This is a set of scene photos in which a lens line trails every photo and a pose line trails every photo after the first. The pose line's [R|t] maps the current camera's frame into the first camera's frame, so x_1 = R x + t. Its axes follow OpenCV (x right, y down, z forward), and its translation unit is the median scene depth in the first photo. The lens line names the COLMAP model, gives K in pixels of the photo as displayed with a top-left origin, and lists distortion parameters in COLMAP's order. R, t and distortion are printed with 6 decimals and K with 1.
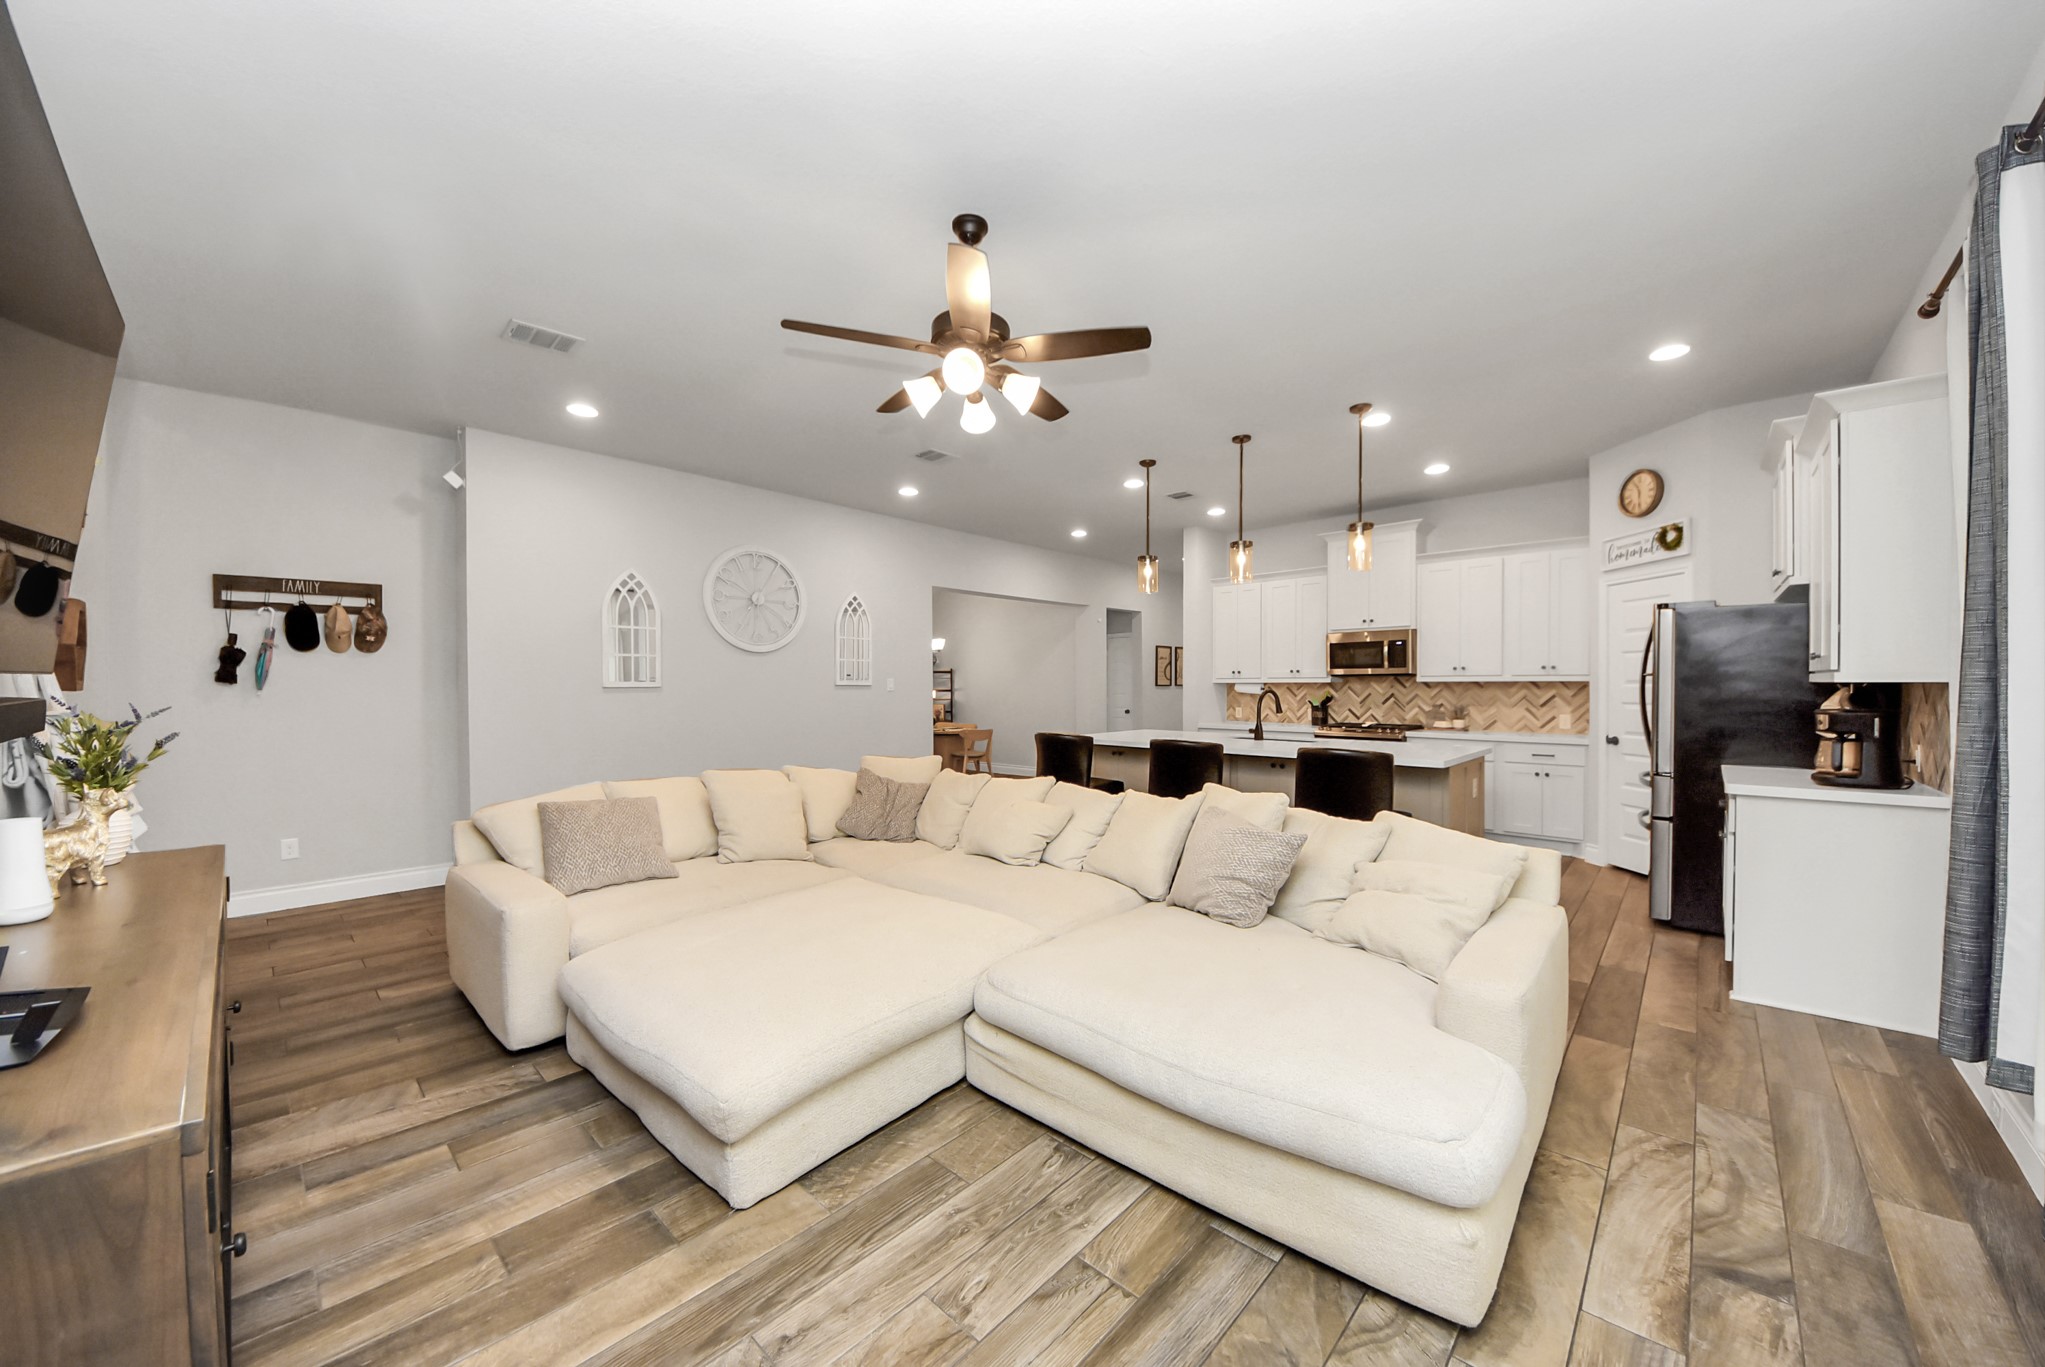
lens RADIAL K [[741.3, 0, 1019.0], [0, 741.3, 699.5], [0, 0, 1]] dist [0.008984, -0.008577]
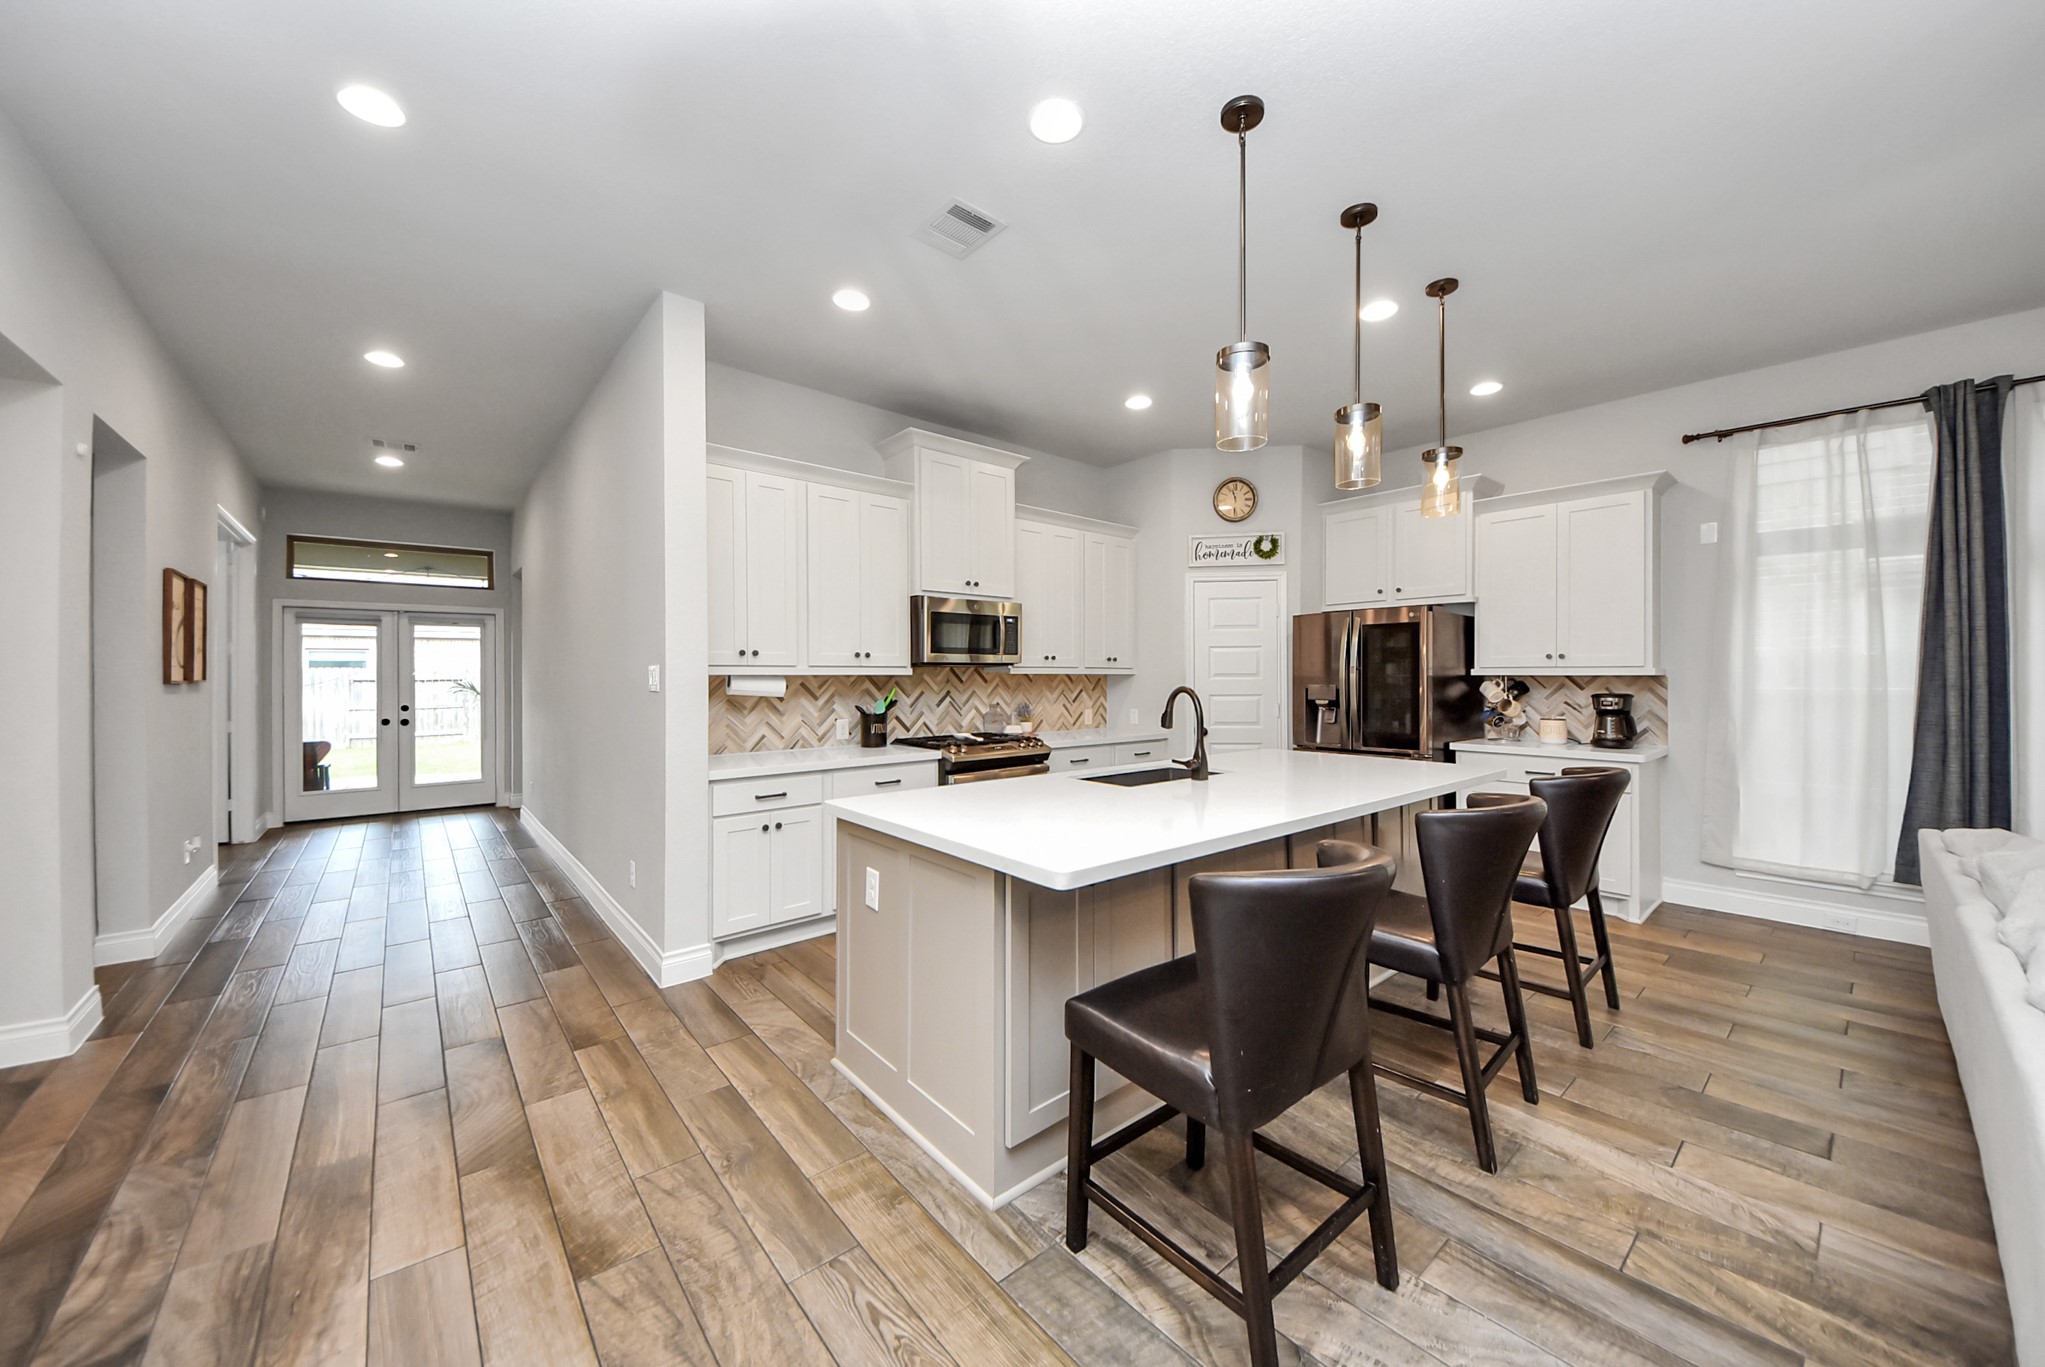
lens RADIAL K [[741.3, 0, 1039.3], [0, 741.3, 663.8], [0, 0, 1]] dist [0.008984, -0.008577]
pose [[0.105648, 0.018246, 0.994236, -0.211572], [0.021437, 0.999558, -0.020621, -0.019824], [-0.994173, 0.023492, 0.105210, 0.955961]]
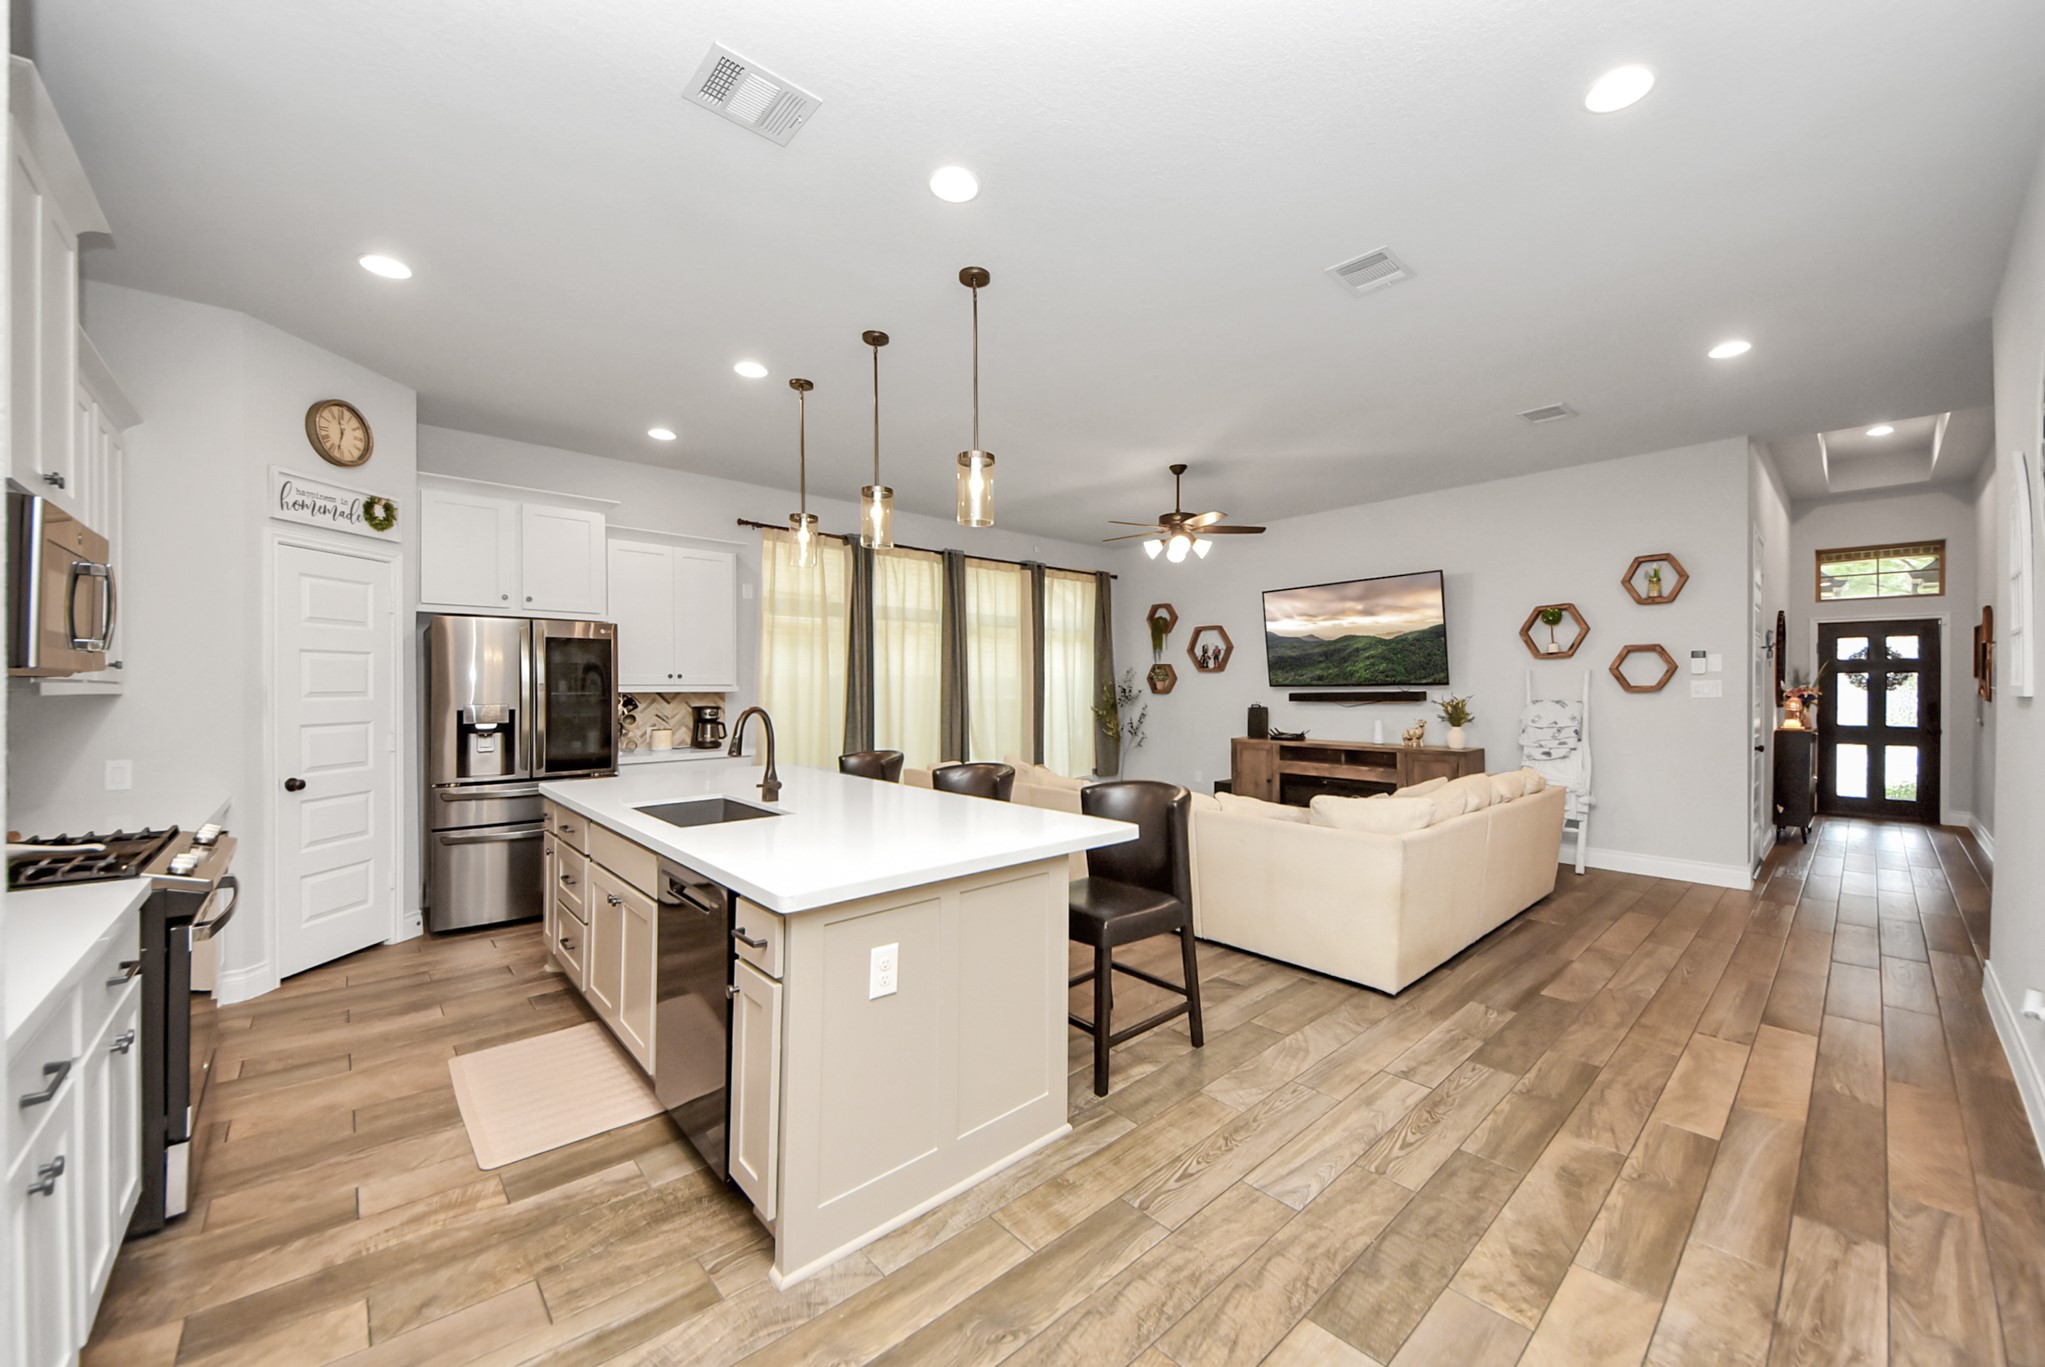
lens RADIAL K [[741.3, 0, 1063.0], [0, 741.3, 697.9], [0, 0, 1]] dist [0.008984, -0.008577]
pose [[-0.997483, 0.003515, 0.070822, 0.064293], [0.005885, 0.999428, 0.033289, -0.031975], [-0.070665, 0.033622, -0.996933, 1.368166]]
